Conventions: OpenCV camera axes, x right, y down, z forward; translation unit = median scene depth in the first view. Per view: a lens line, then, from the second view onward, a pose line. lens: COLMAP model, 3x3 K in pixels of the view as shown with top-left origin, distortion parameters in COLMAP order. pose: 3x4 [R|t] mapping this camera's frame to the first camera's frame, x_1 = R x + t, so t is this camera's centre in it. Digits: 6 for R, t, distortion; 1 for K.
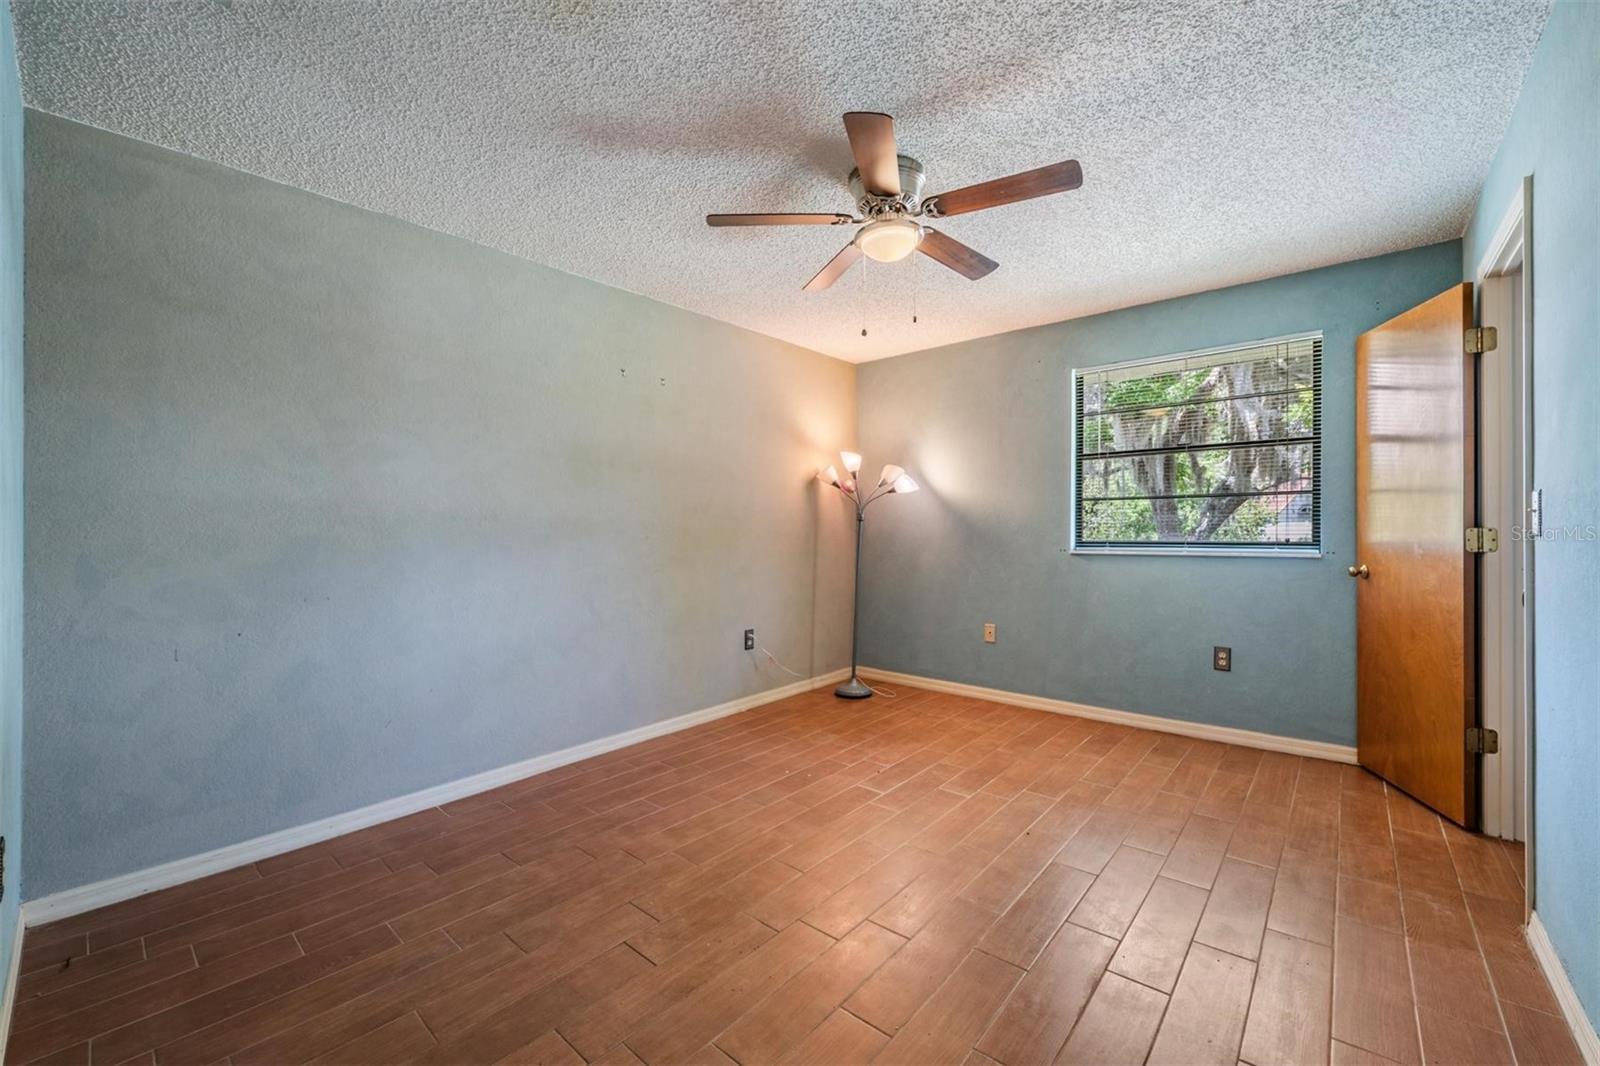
lens RADIAL K [[628.1, 0, 802.8], [0, 628.1, 535.4], [0, 0, 1]] dist [-0.001646, 0.000003]
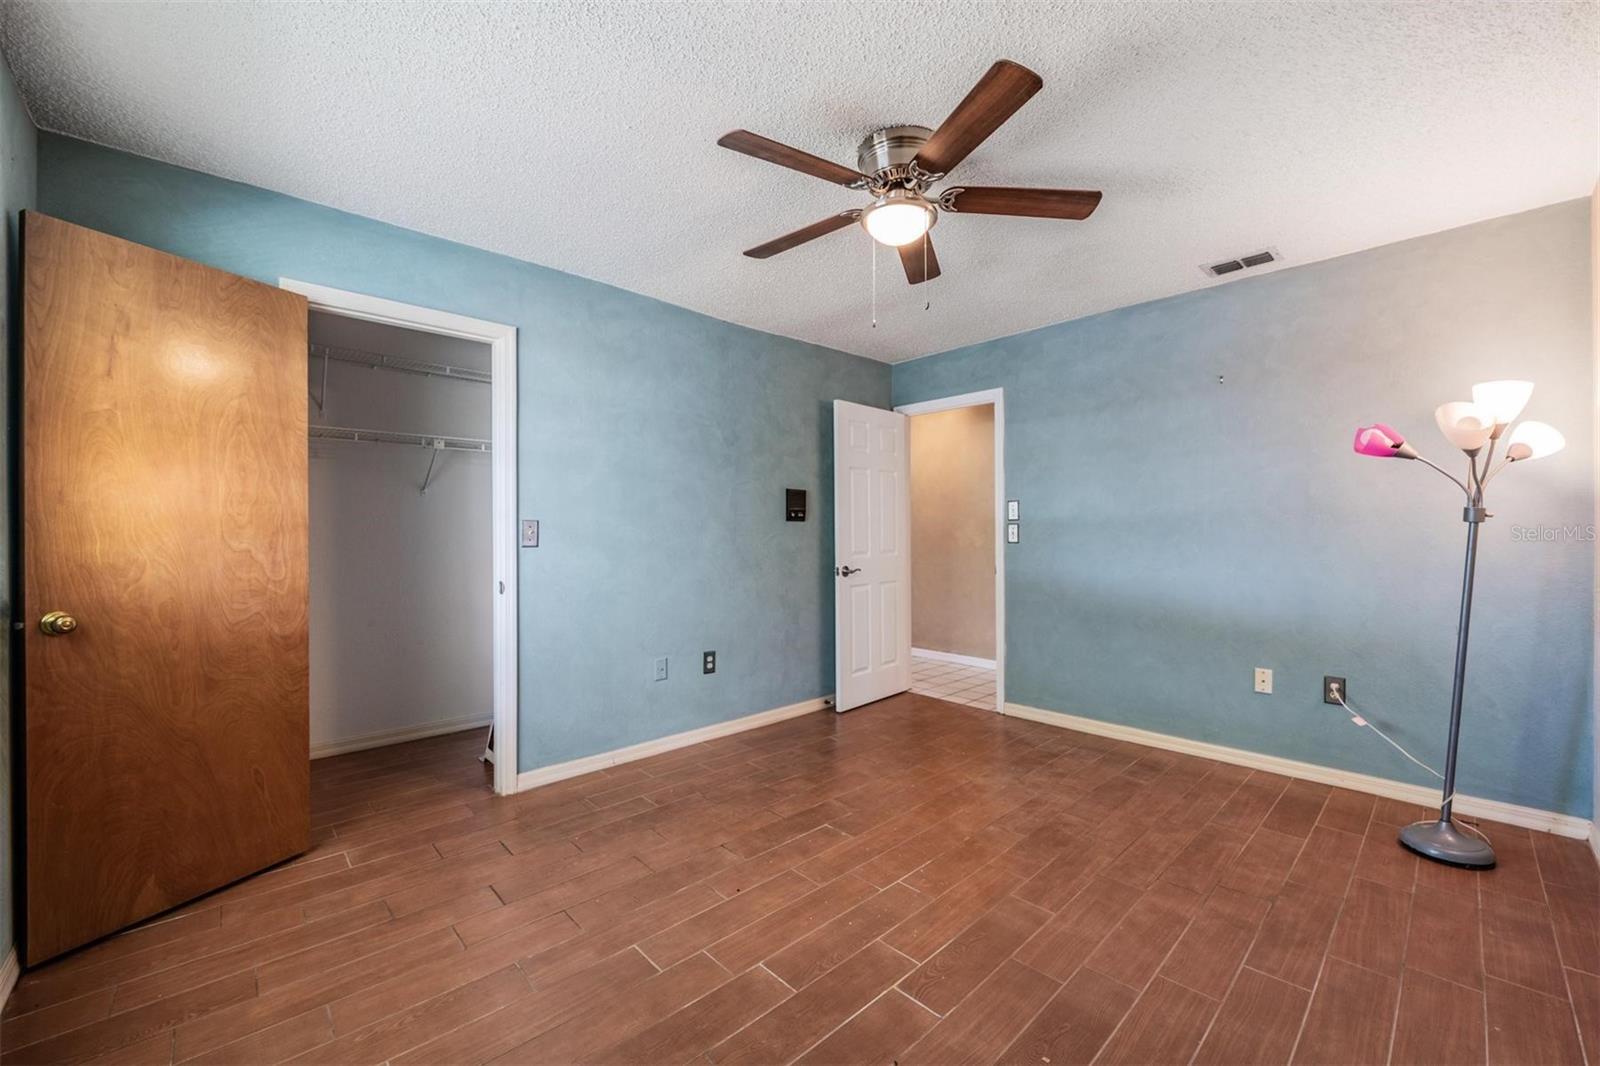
lens RADIAL K [[628.1, 0, 797.1], [0, 628.1, 537.4], [0, 0, 1]] dist [-0.001646, 0.000003]
pose [[-0.993241, 0.013570, 0.115277, 0.171697], [0.013458, 0.999908, -0.001745, -0.014134], [-0.115290, -0.000181, -0.993332, 1.876033]]
